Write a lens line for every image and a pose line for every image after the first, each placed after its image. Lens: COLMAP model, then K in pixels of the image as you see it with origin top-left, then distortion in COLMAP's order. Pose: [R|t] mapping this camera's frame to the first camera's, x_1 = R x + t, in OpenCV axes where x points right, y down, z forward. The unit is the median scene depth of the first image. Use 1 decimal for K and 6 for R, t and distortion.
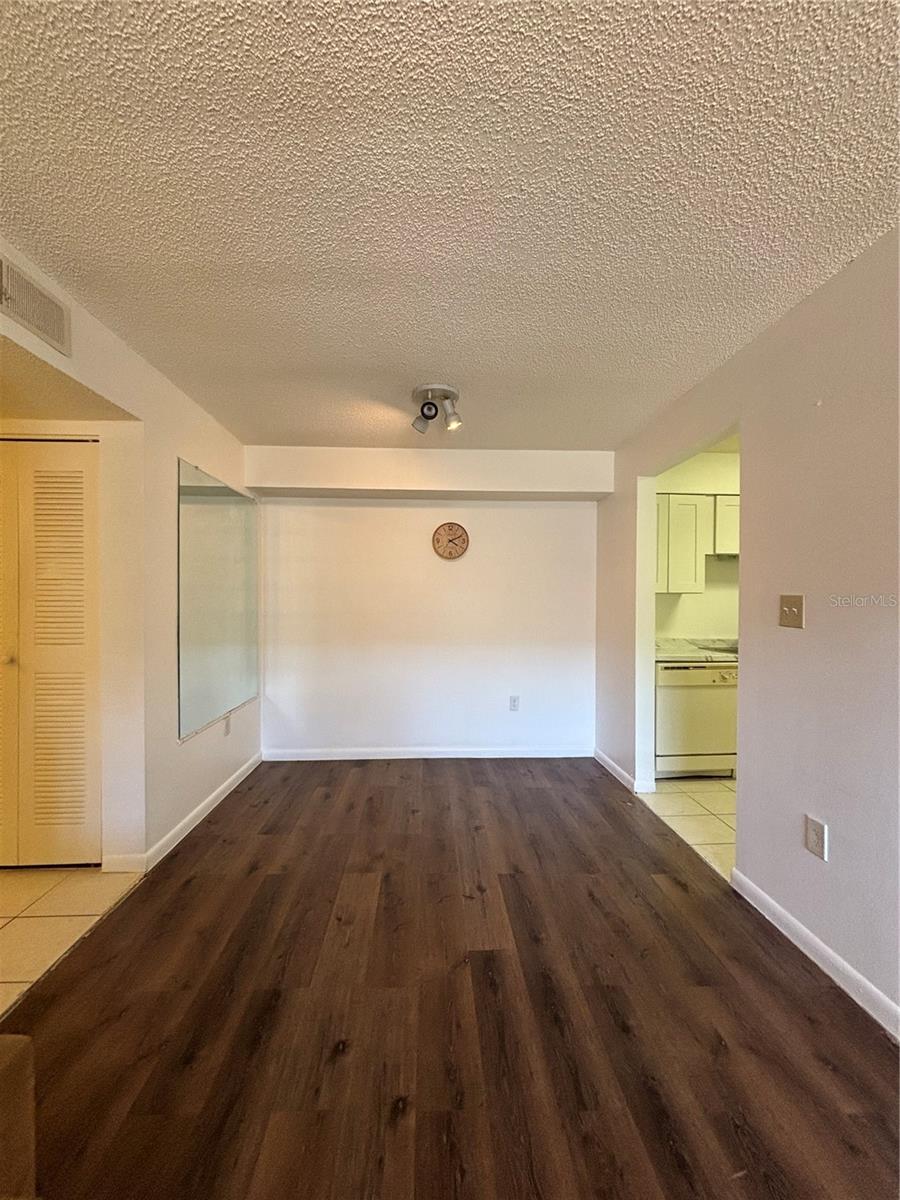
lens RADIAL K [[482.4, 0, 446.8], [0, 482.4, 604.0], [0, 0, 1]] dist [-0.002678, -0.000853]
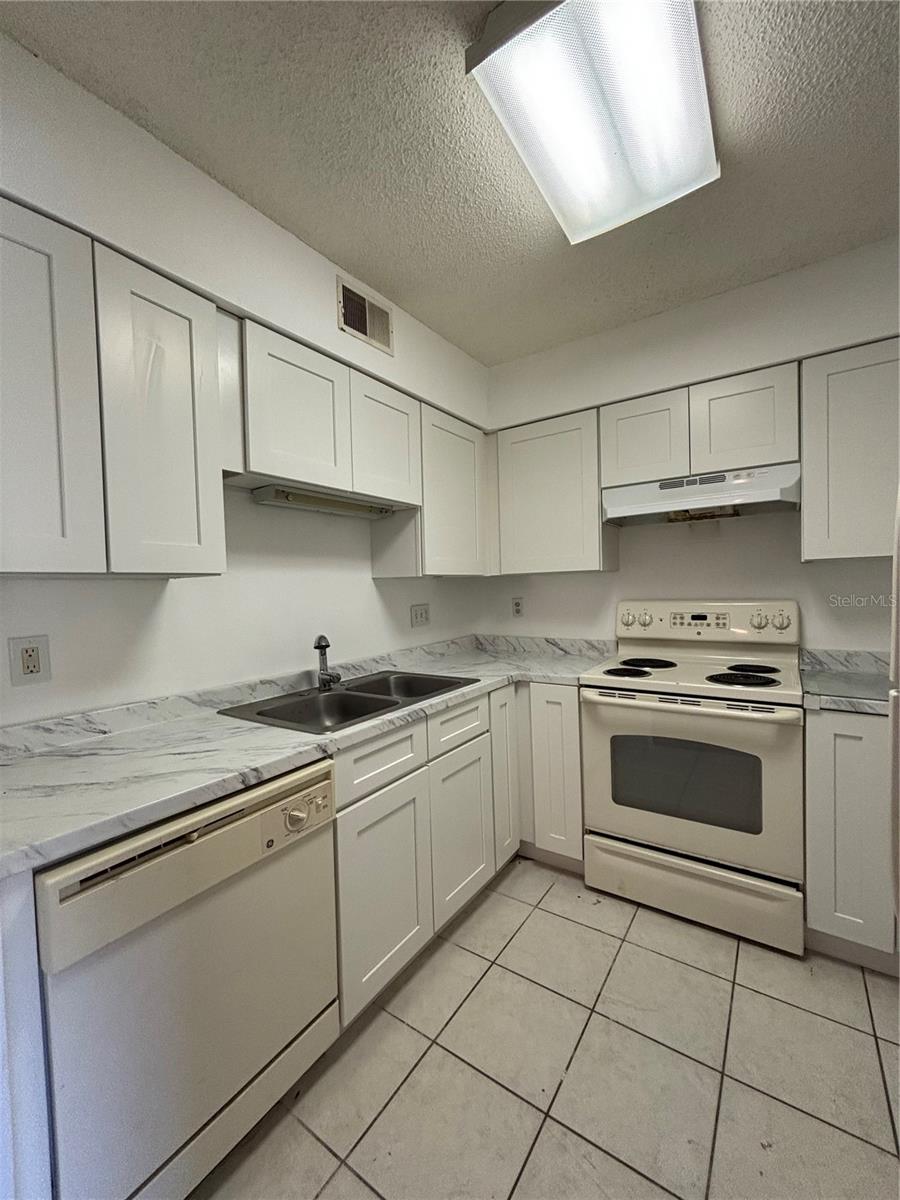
lens RADIAL K [[482.4, 0, 449.5], [0, 482.4, 602.1], [0, 0, 1]] dist [-0.002678, -0.000853]
pose [[0.599603, -0.045815, 0.798985, 0.341736], [0.039924, 0.998829, 0.027313, -0.004382], [-0.799302, 0.015521, 0.600730, 0.642275]]
